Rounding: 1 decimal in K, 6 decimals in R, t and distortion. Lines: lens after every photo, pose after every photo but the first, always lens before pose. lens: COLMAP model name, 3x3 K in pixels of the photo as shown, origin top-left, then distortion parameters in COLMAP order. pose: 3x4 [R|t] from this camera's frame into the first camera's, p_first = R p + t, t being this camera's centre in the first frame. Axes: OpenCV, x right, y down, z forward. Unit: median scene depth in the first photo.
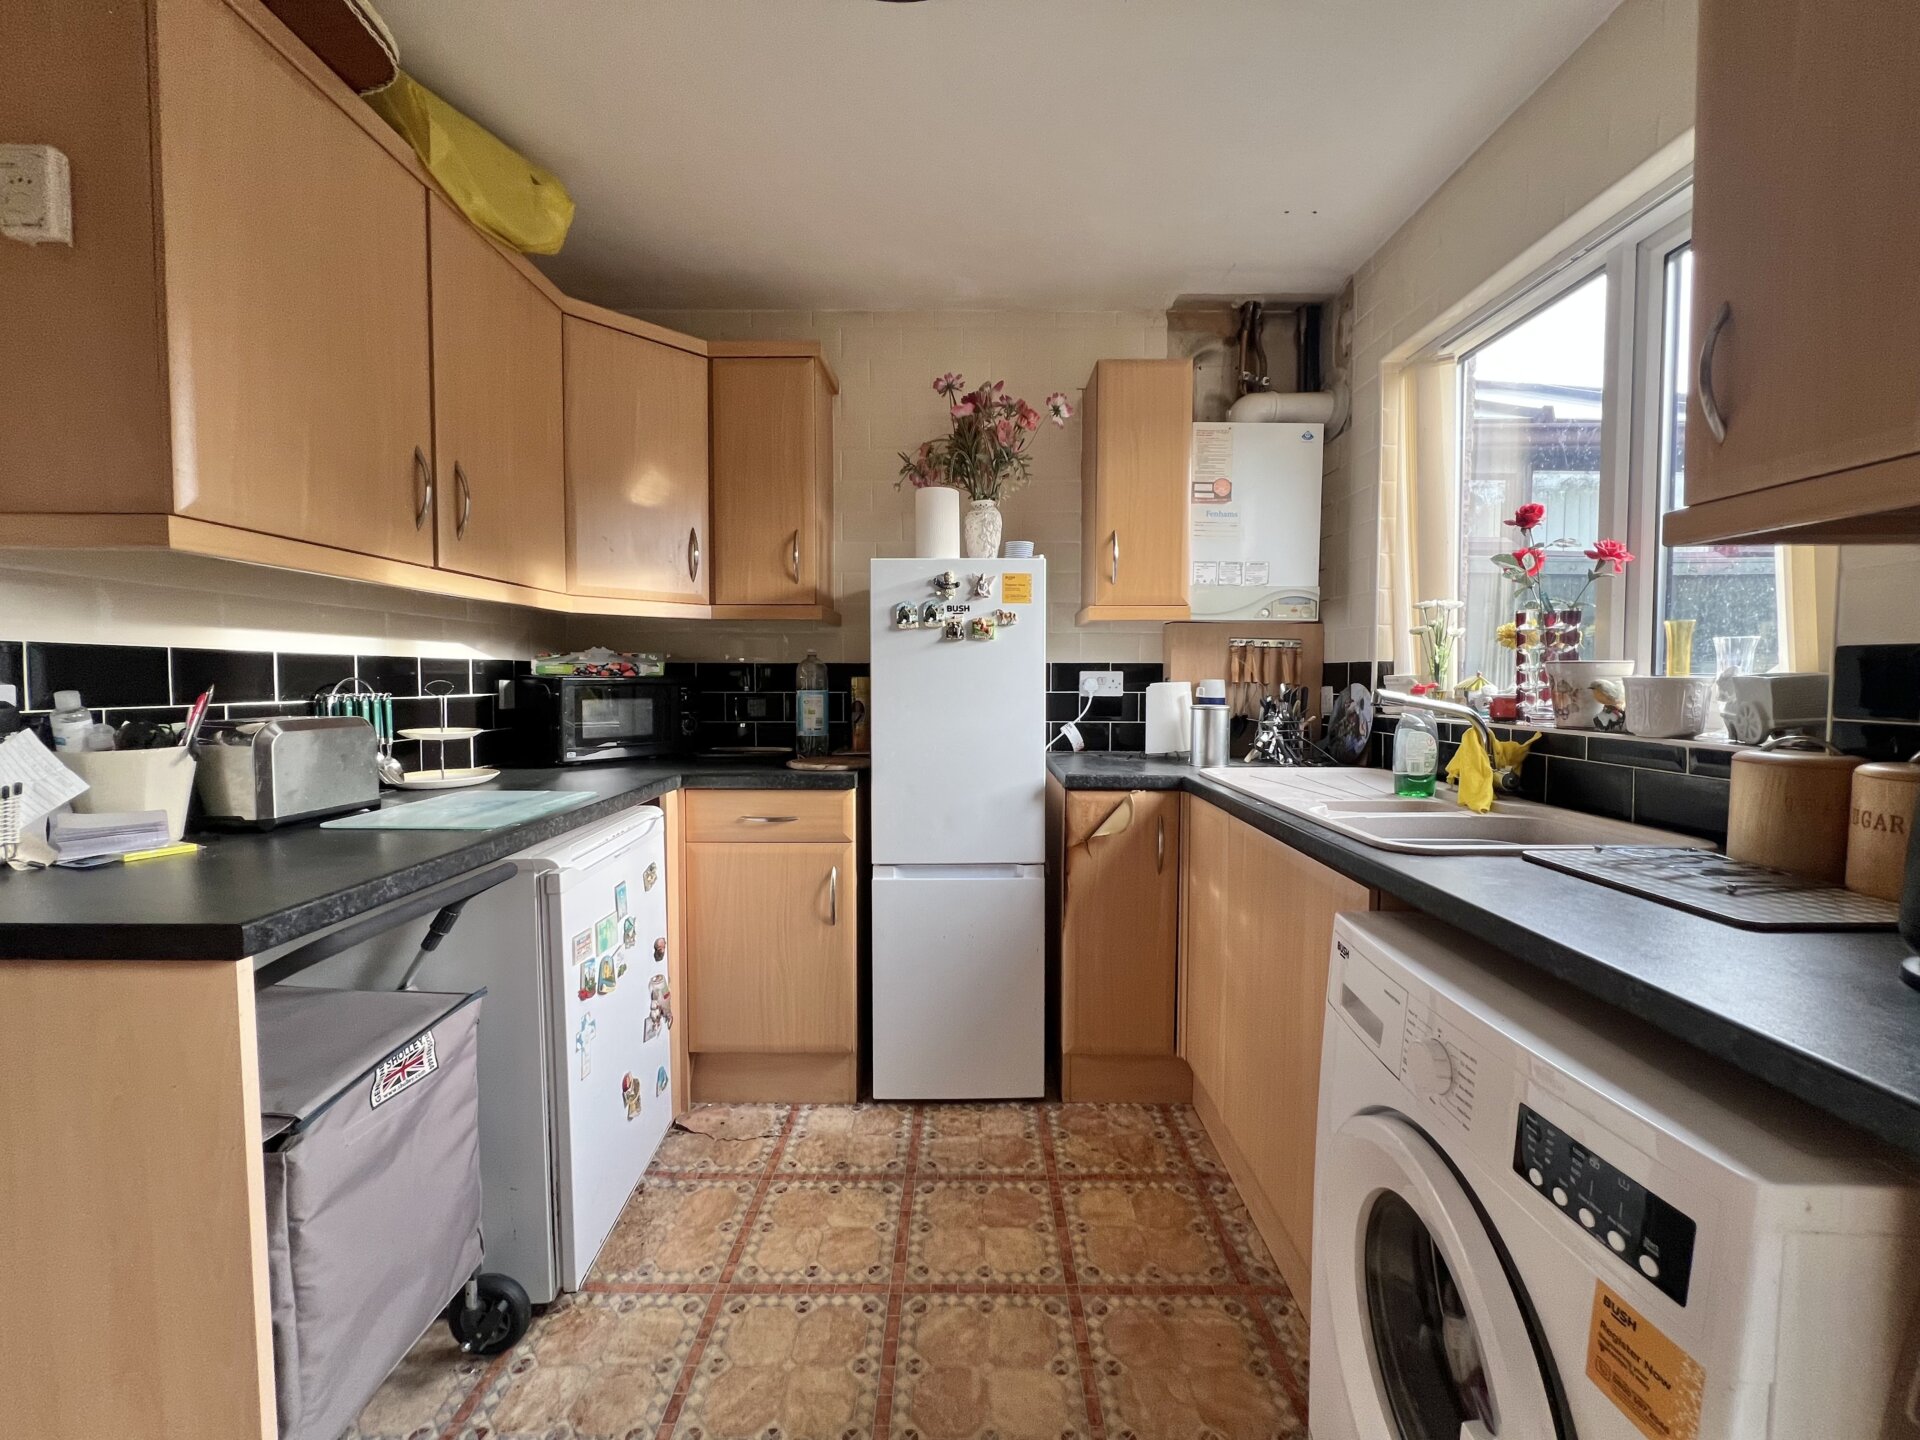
lens RADIAL K [[770.4, 0, 954.7], [0, 770.4, 709.5], [0, 0, 1]] dist [-0.000131, 0.000650]
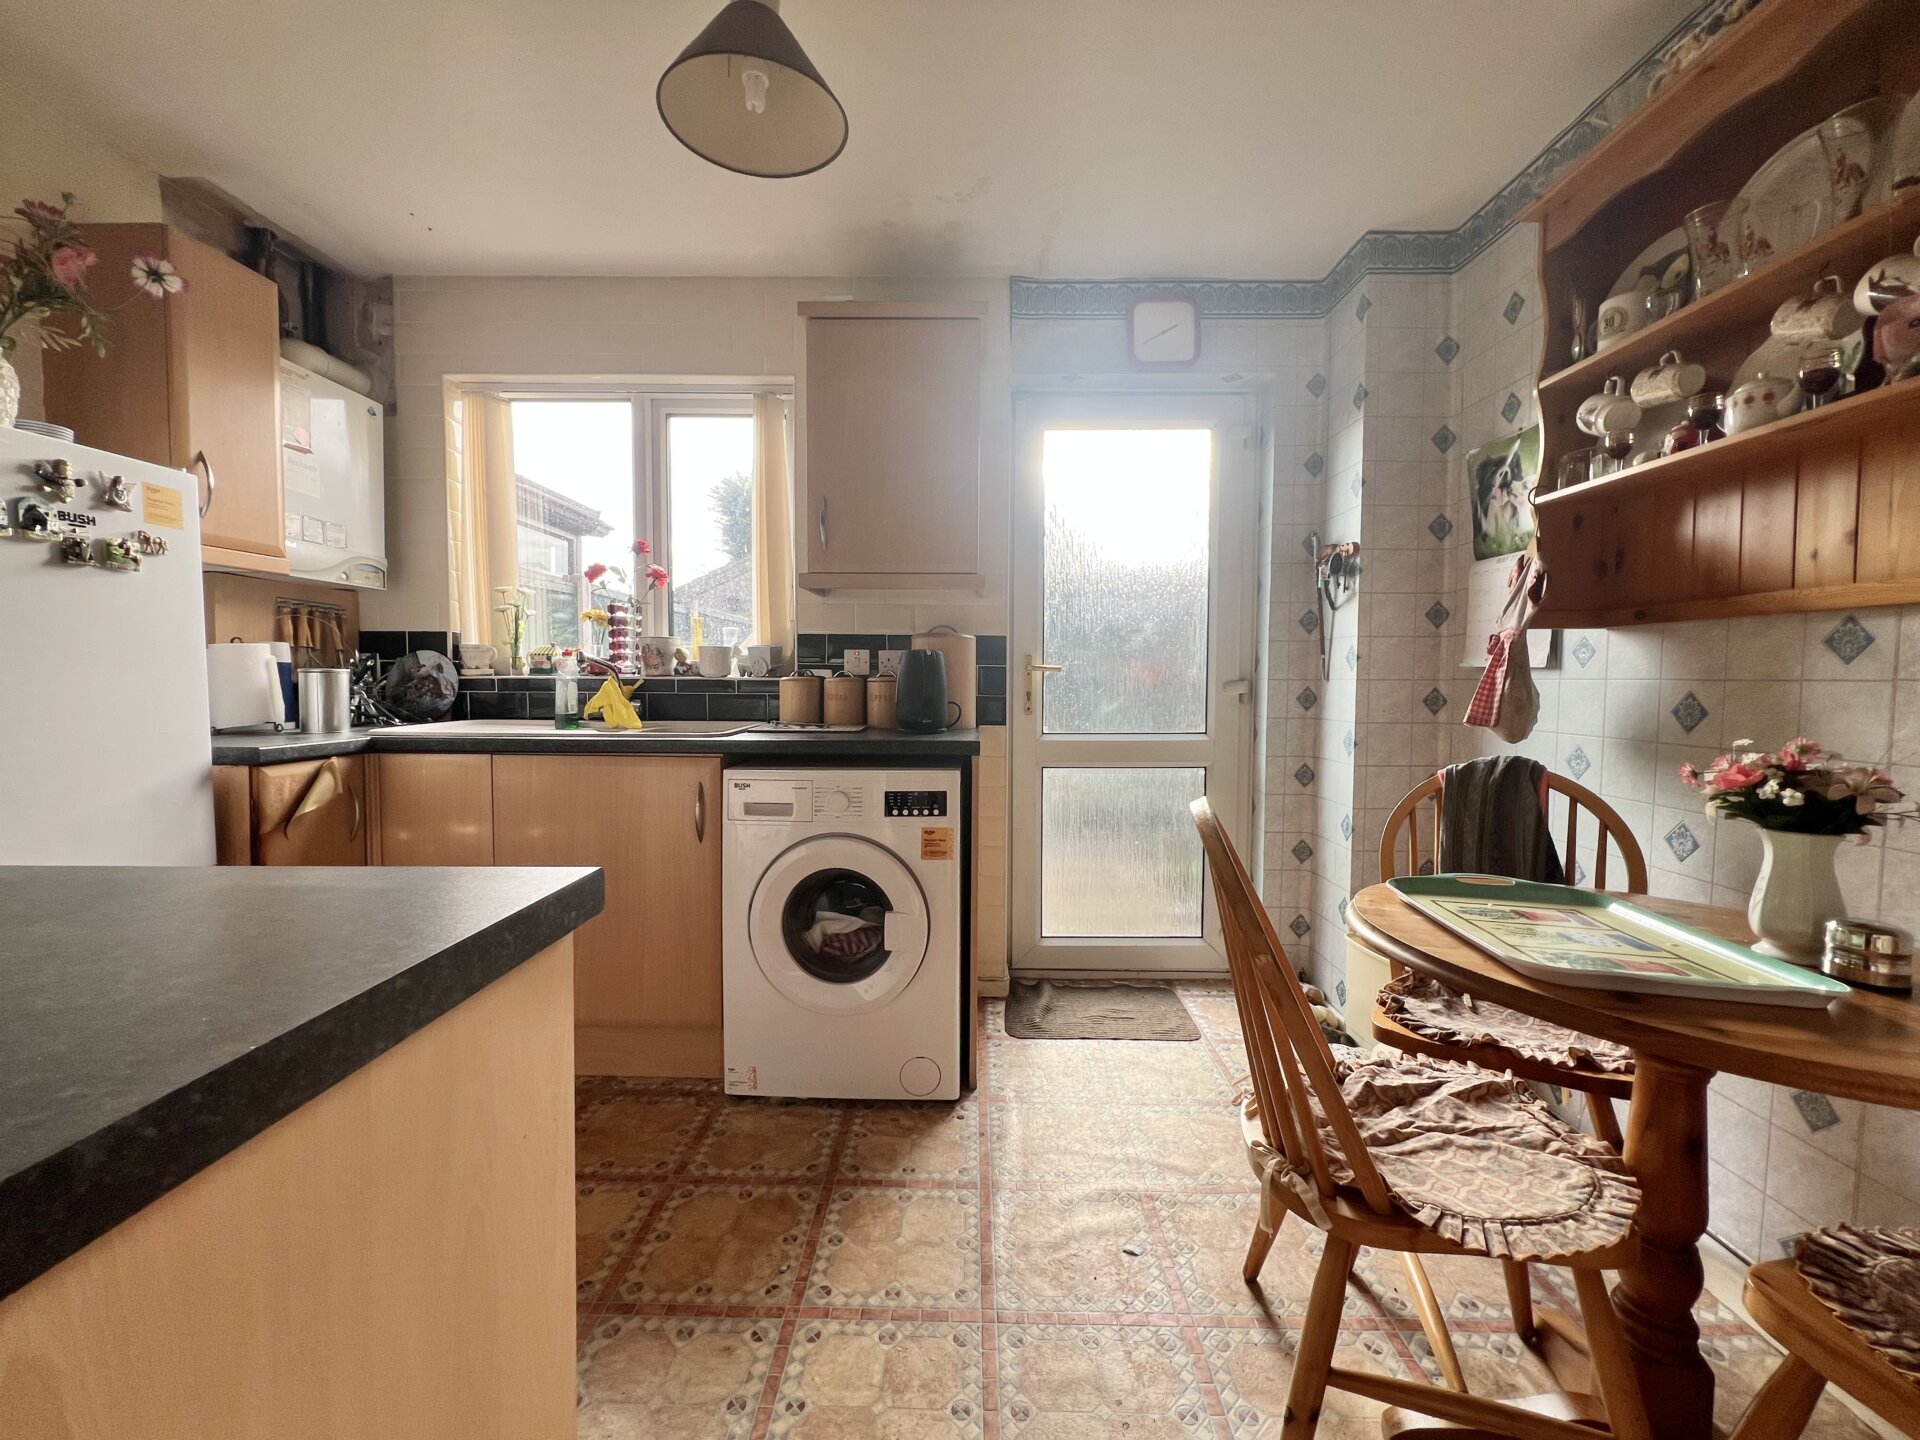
lens RADIAL K [[770.4, 0, 961.1], [0, 770.4, 715.0], [0, 0, 1]] dist [-0.000131, 0.000650]
pose [[0.010967, -0.054175, 0.998471, -0.669043], [0.039865, 0.997761, 0.053698, 0.034507], [-0.999145, 0.039215, 0.013102, 0.229643]]
